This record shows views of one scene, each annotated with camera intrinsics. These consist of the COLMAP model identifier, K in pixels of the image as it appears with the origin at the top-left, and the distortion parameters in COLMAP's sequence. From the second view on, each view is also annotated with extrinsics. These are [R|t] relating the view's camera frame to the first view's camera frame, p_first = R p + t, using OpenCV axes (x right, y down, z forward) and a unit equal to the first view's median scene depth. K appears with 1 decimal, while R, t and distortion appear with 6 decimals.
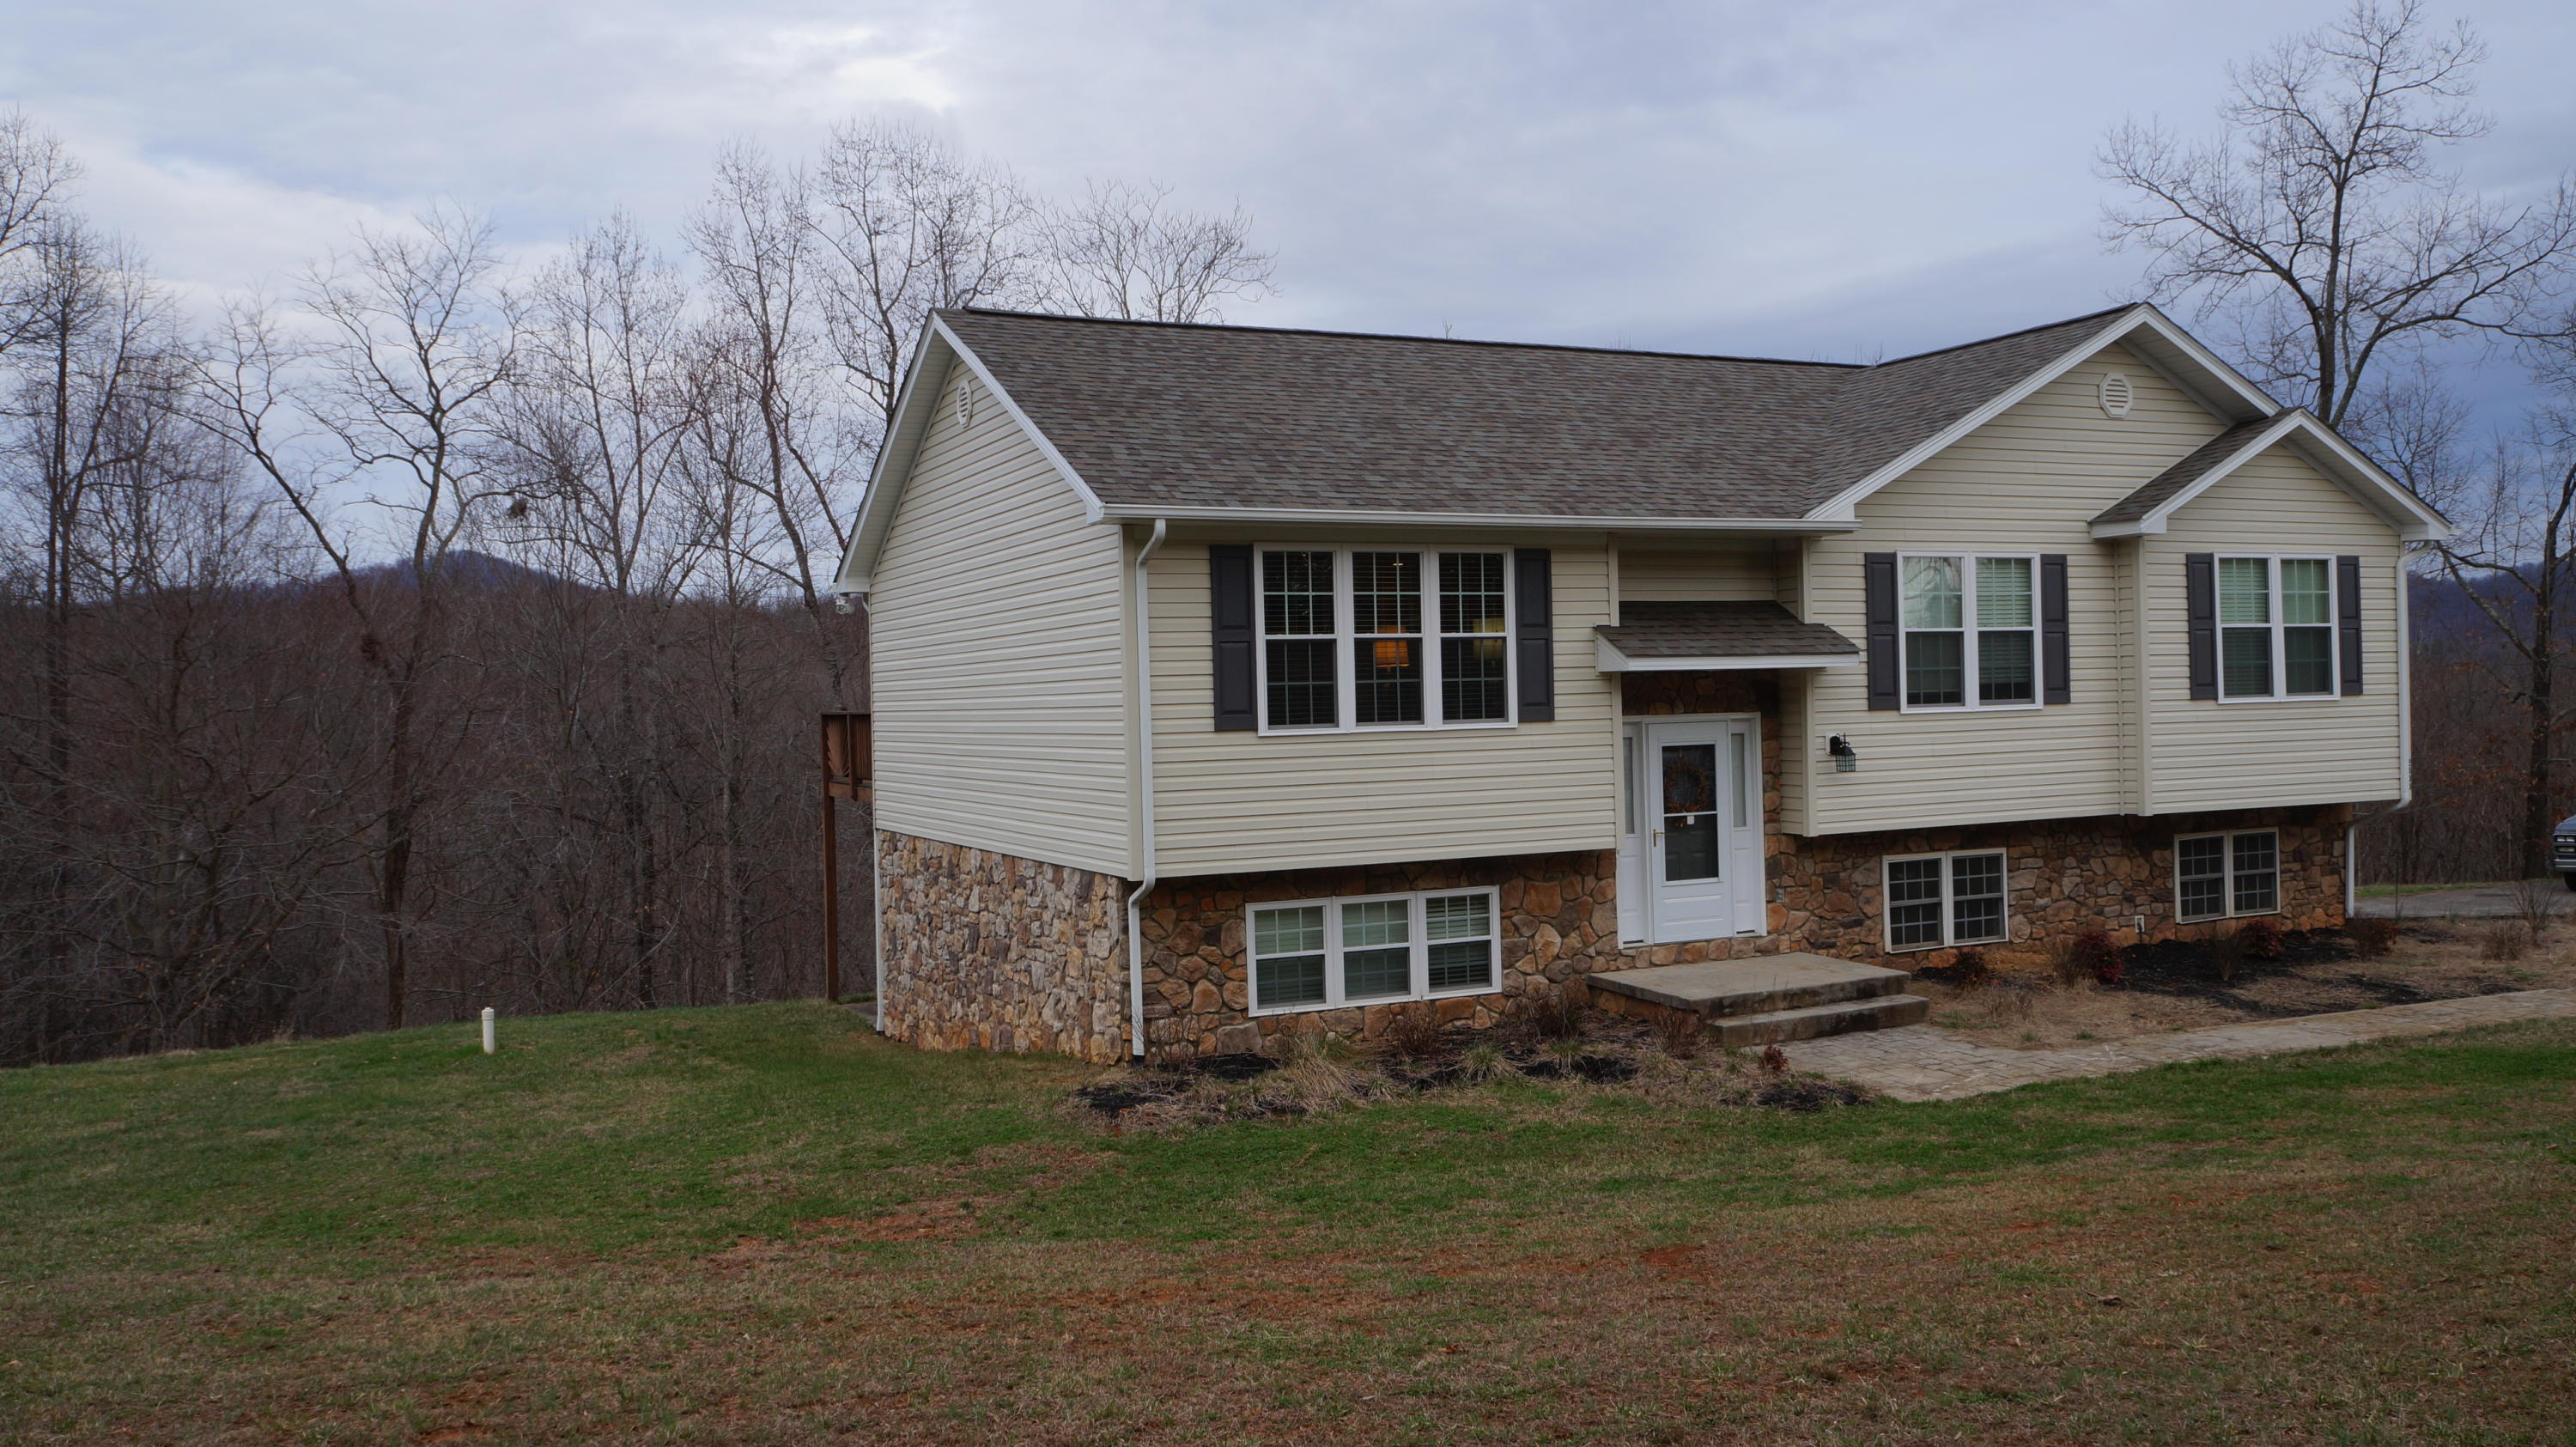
lens RADIAL K [[1959.3, 0, 1336.7], [0, 1959.3, 728.2], [0, 0, 1]] dist [0.003935, 0.002147]
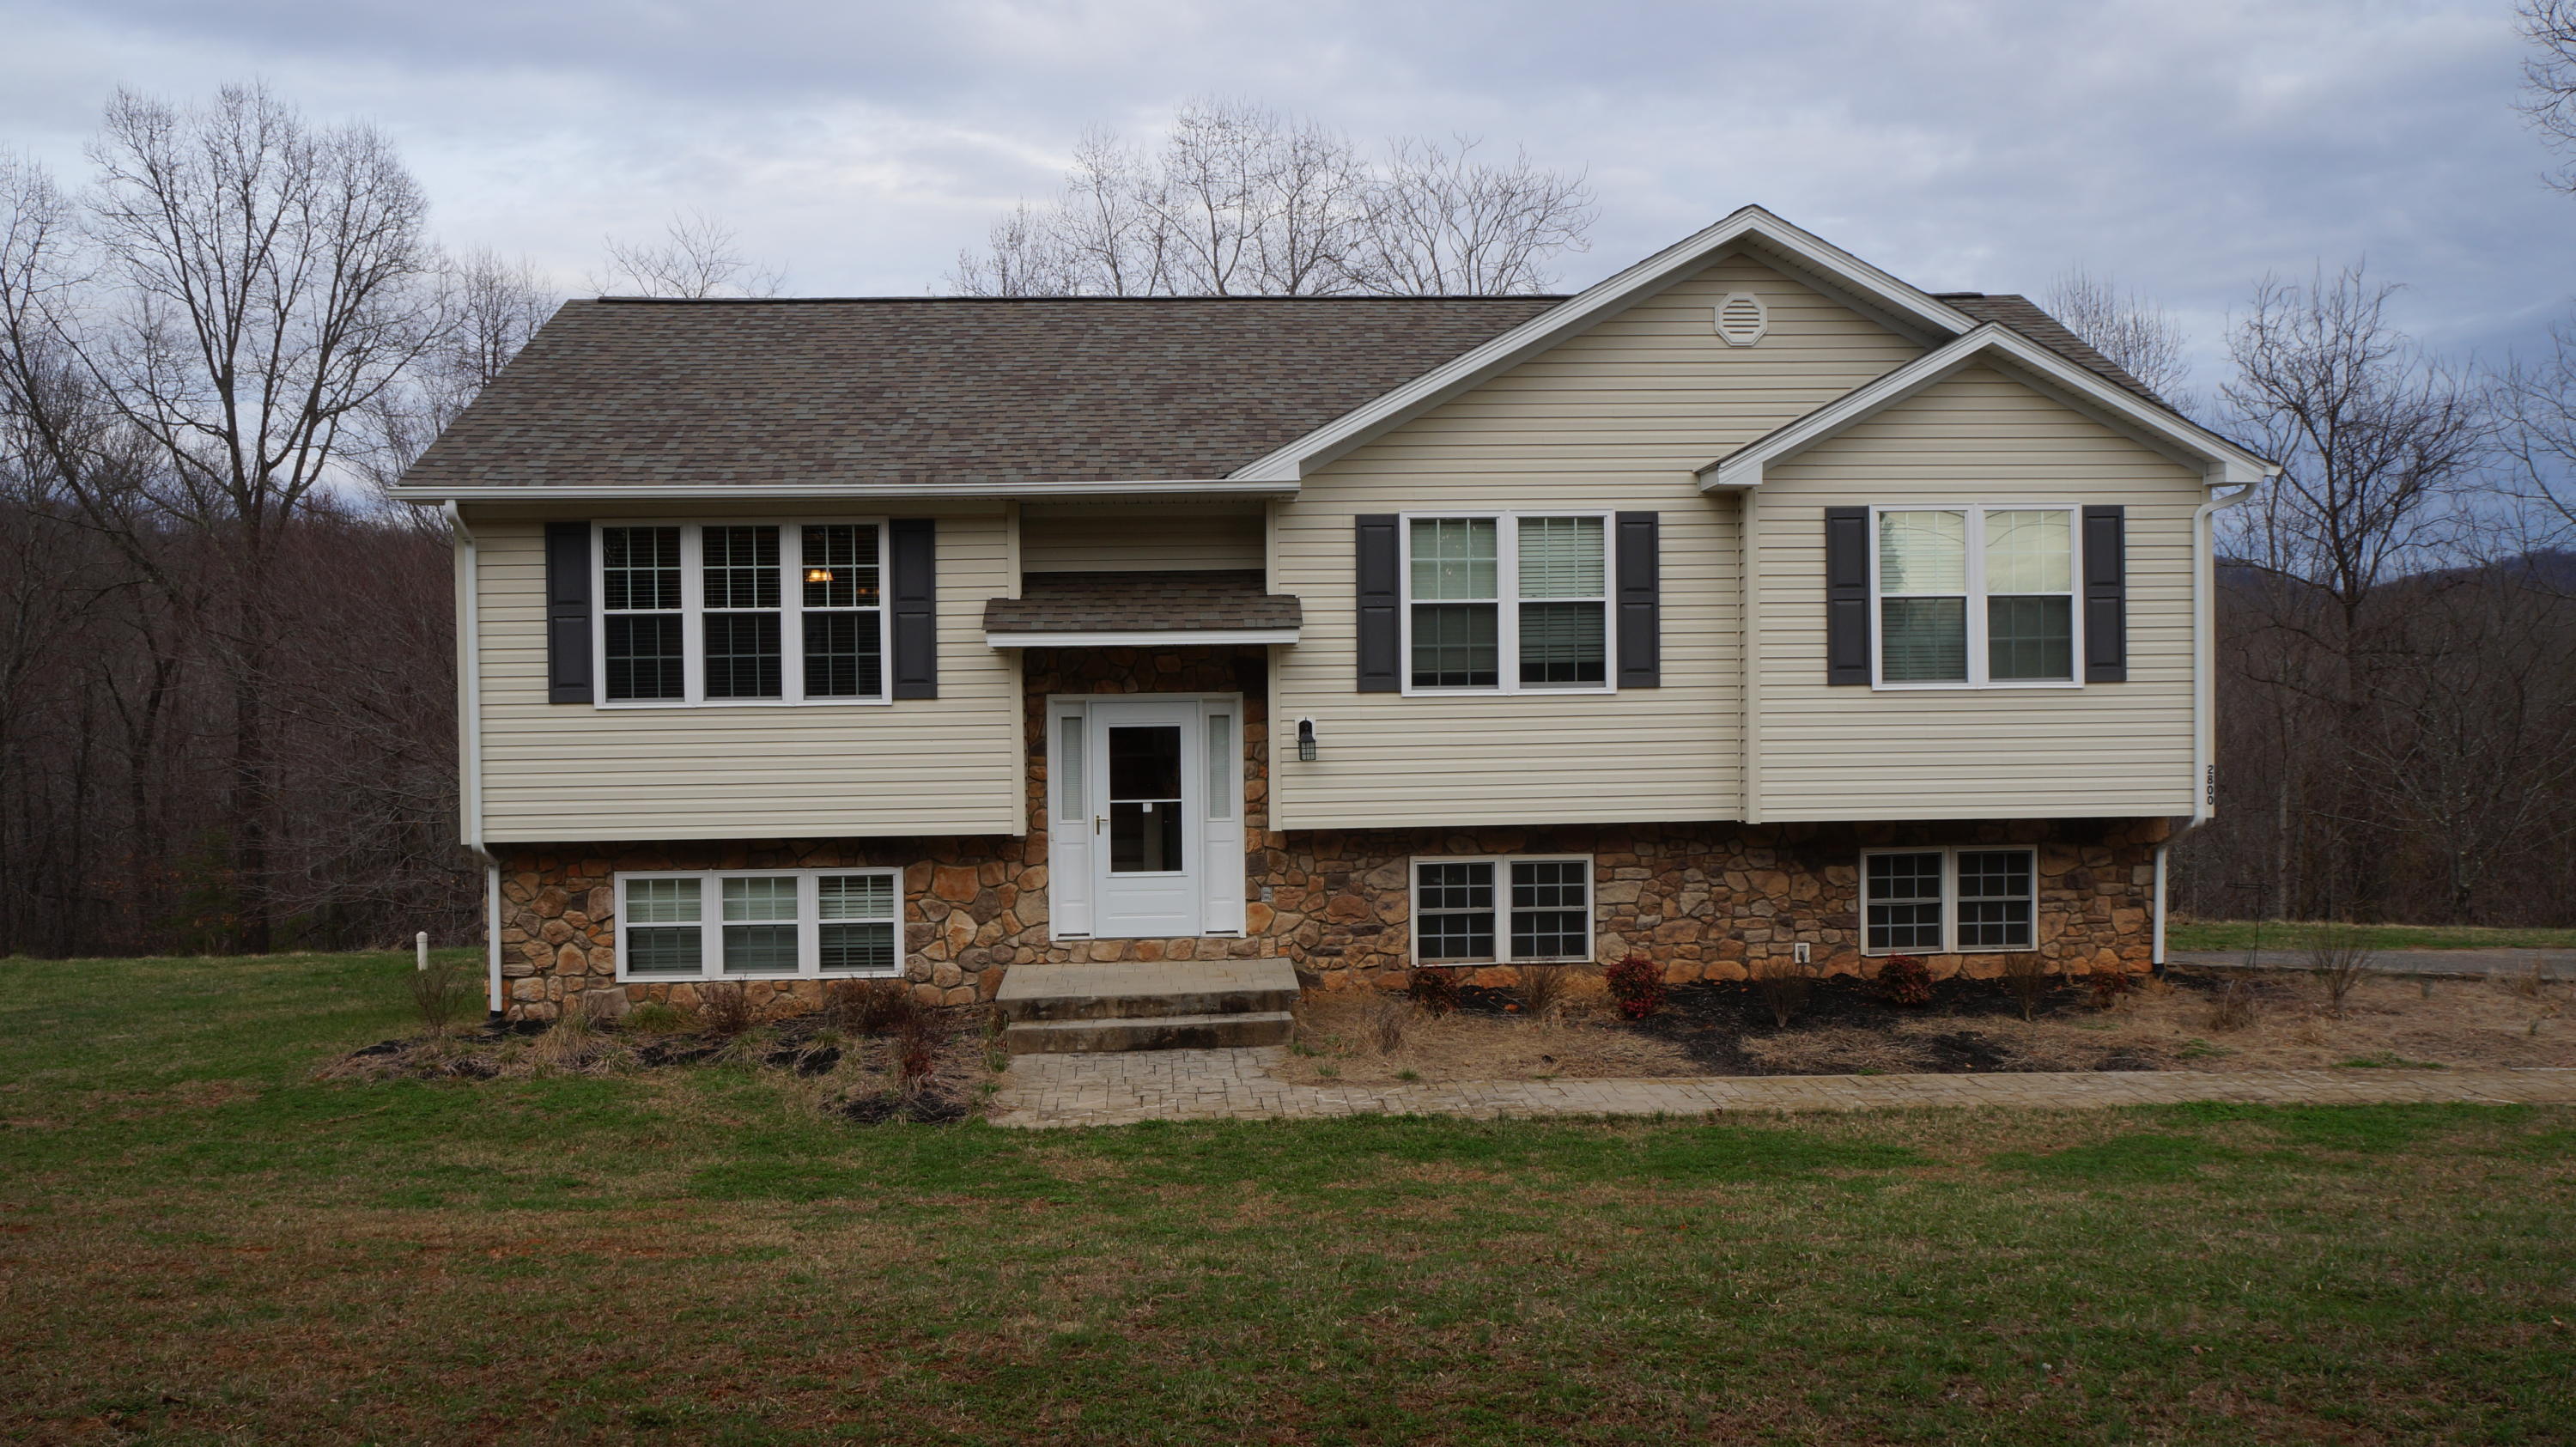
lens RADIAL K [[2024.0, 0, 1295.5], [0, 2024.0, 729.0], [0, 0, 1]] dist [-0.021614, -0.003540]
pose [[0.925194, 0.025860, -0.378611, 0.602052], [-0.015980, 0.999445, 0.029213, -0.019068], [0.379157, -0.020978, 0.925095, 0.143175]]
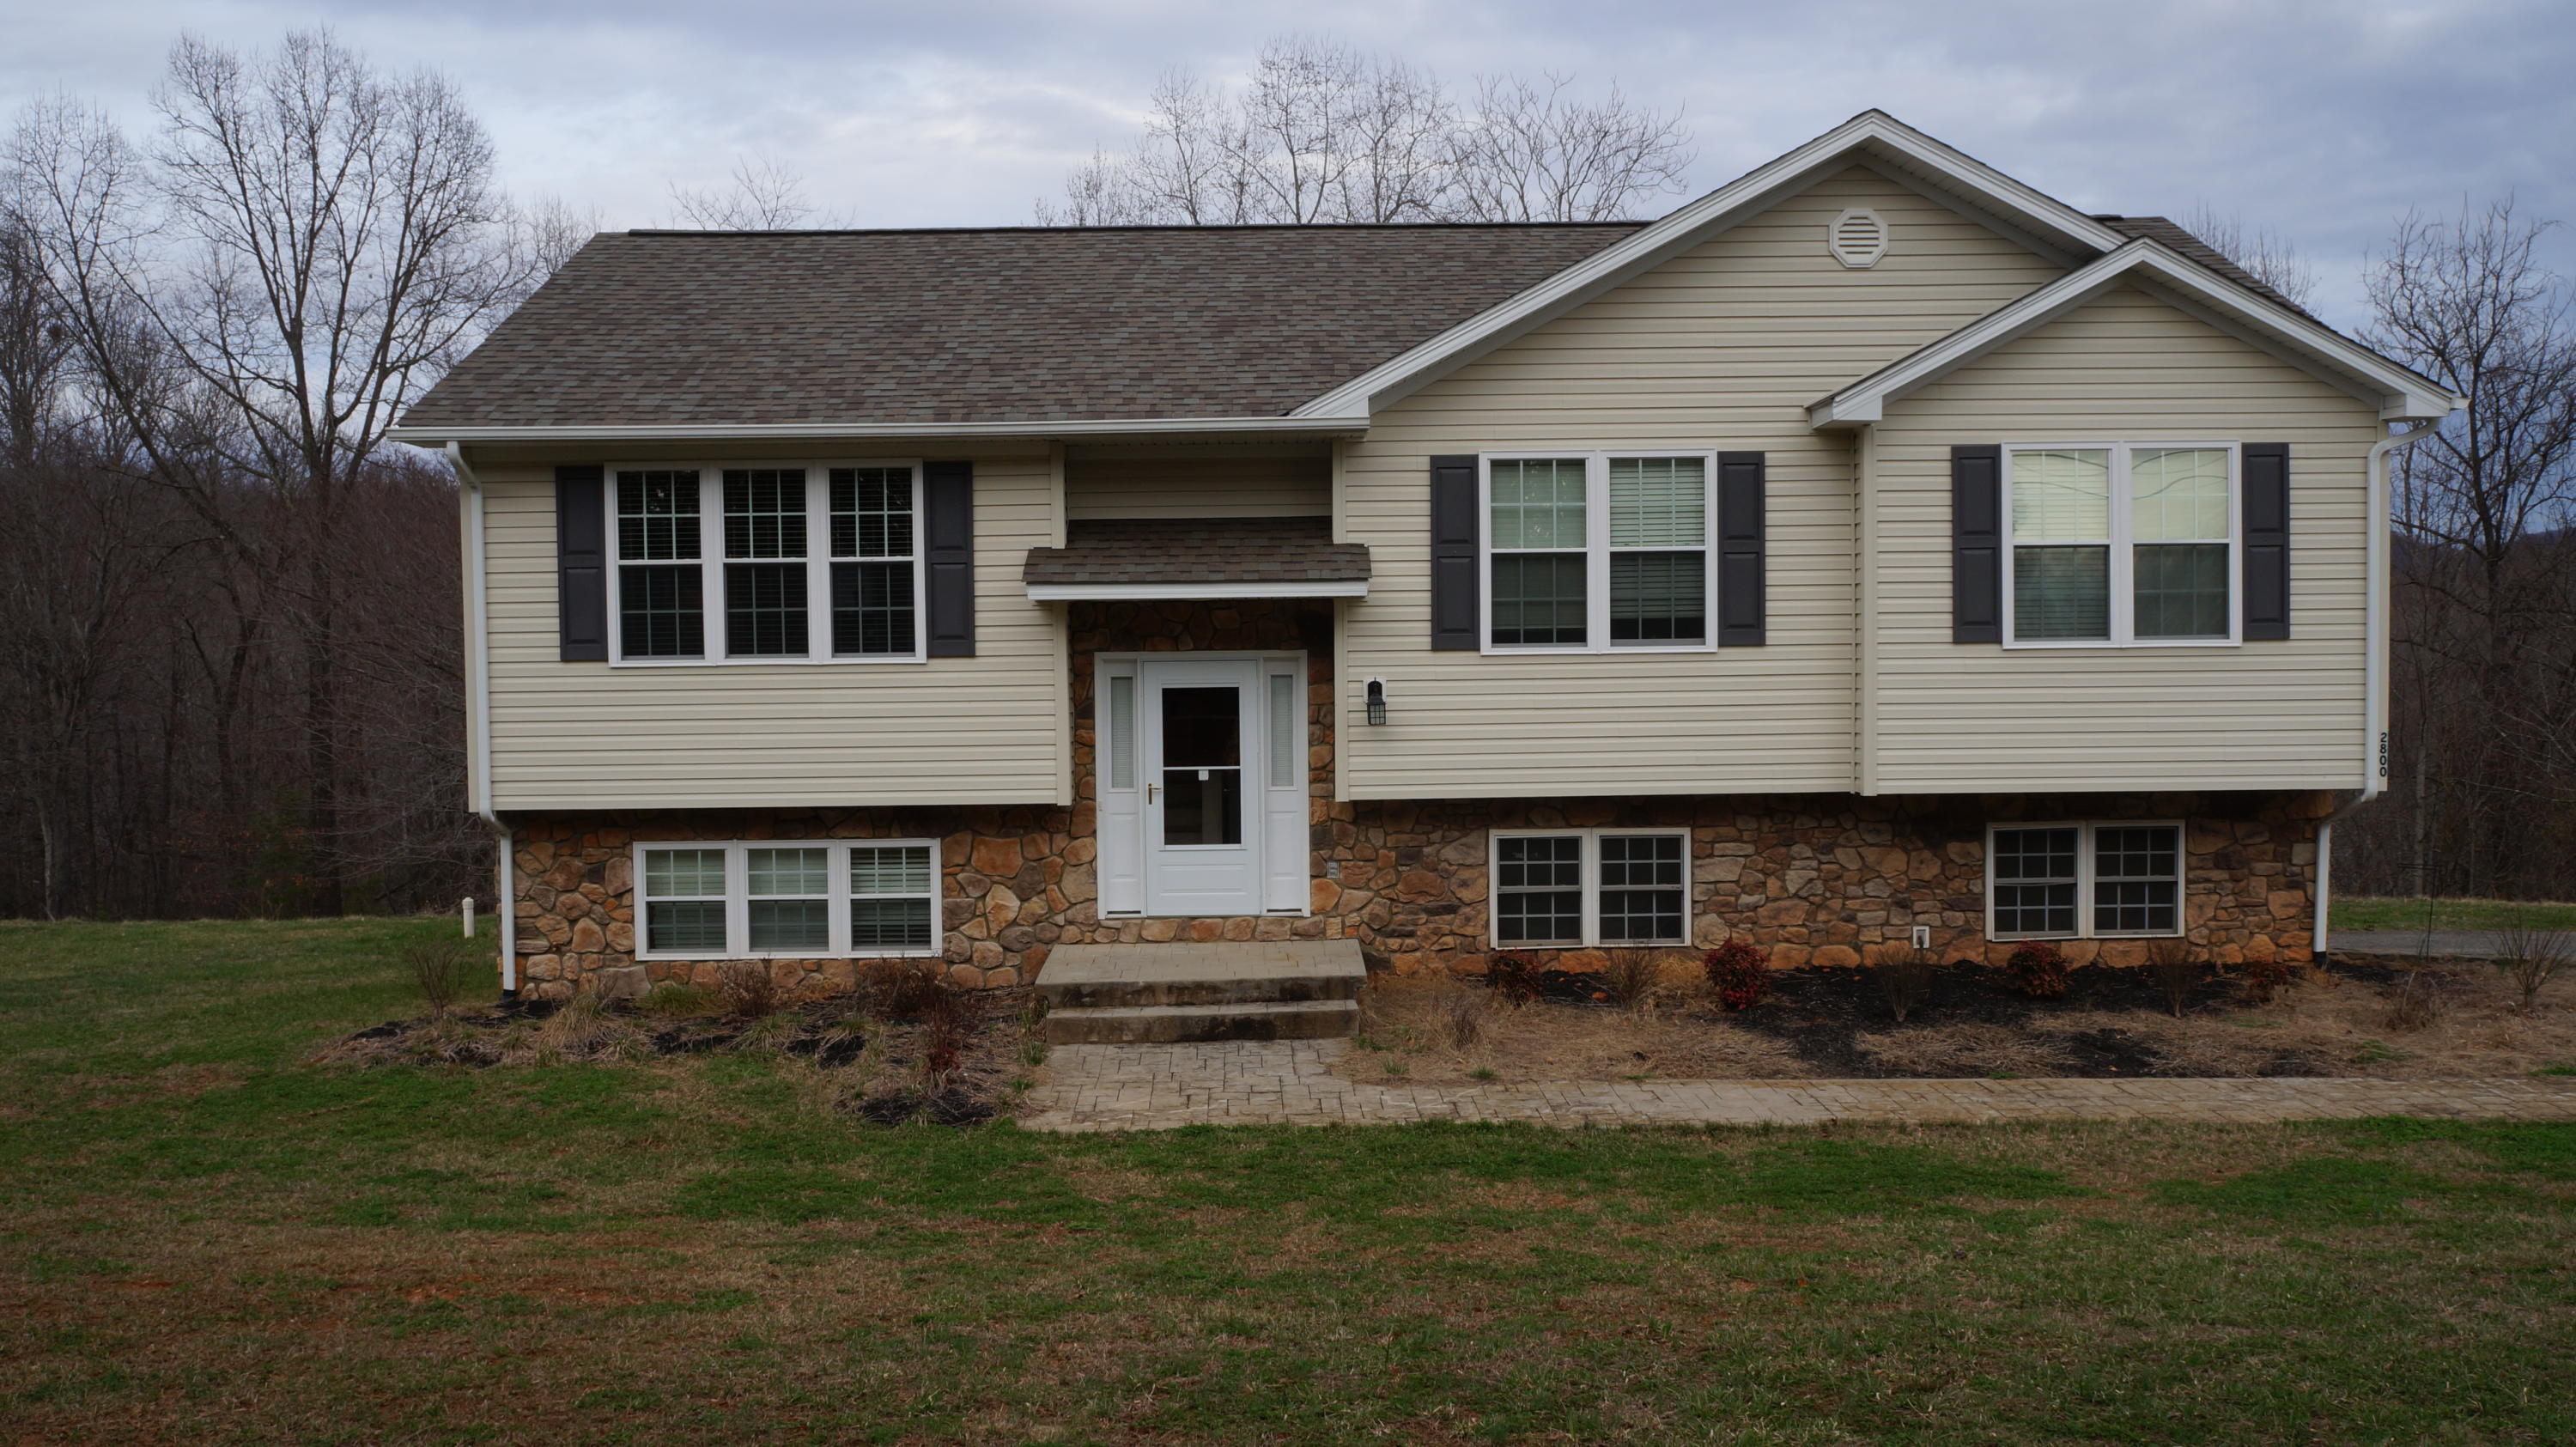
lens RADIAL K [[2008.0, 0, 1295.7], [0, 2008.0, 722.7], [0, 0, 1]] dist [-0.020796, 0.010026]
pose [[0.907048, 0.034816, -0.419585, 0.578935], [-0.016707, 0.998766, 0.046760, -0.017287], [0.420695, -0.035404, 0.906511, 0.224659]]
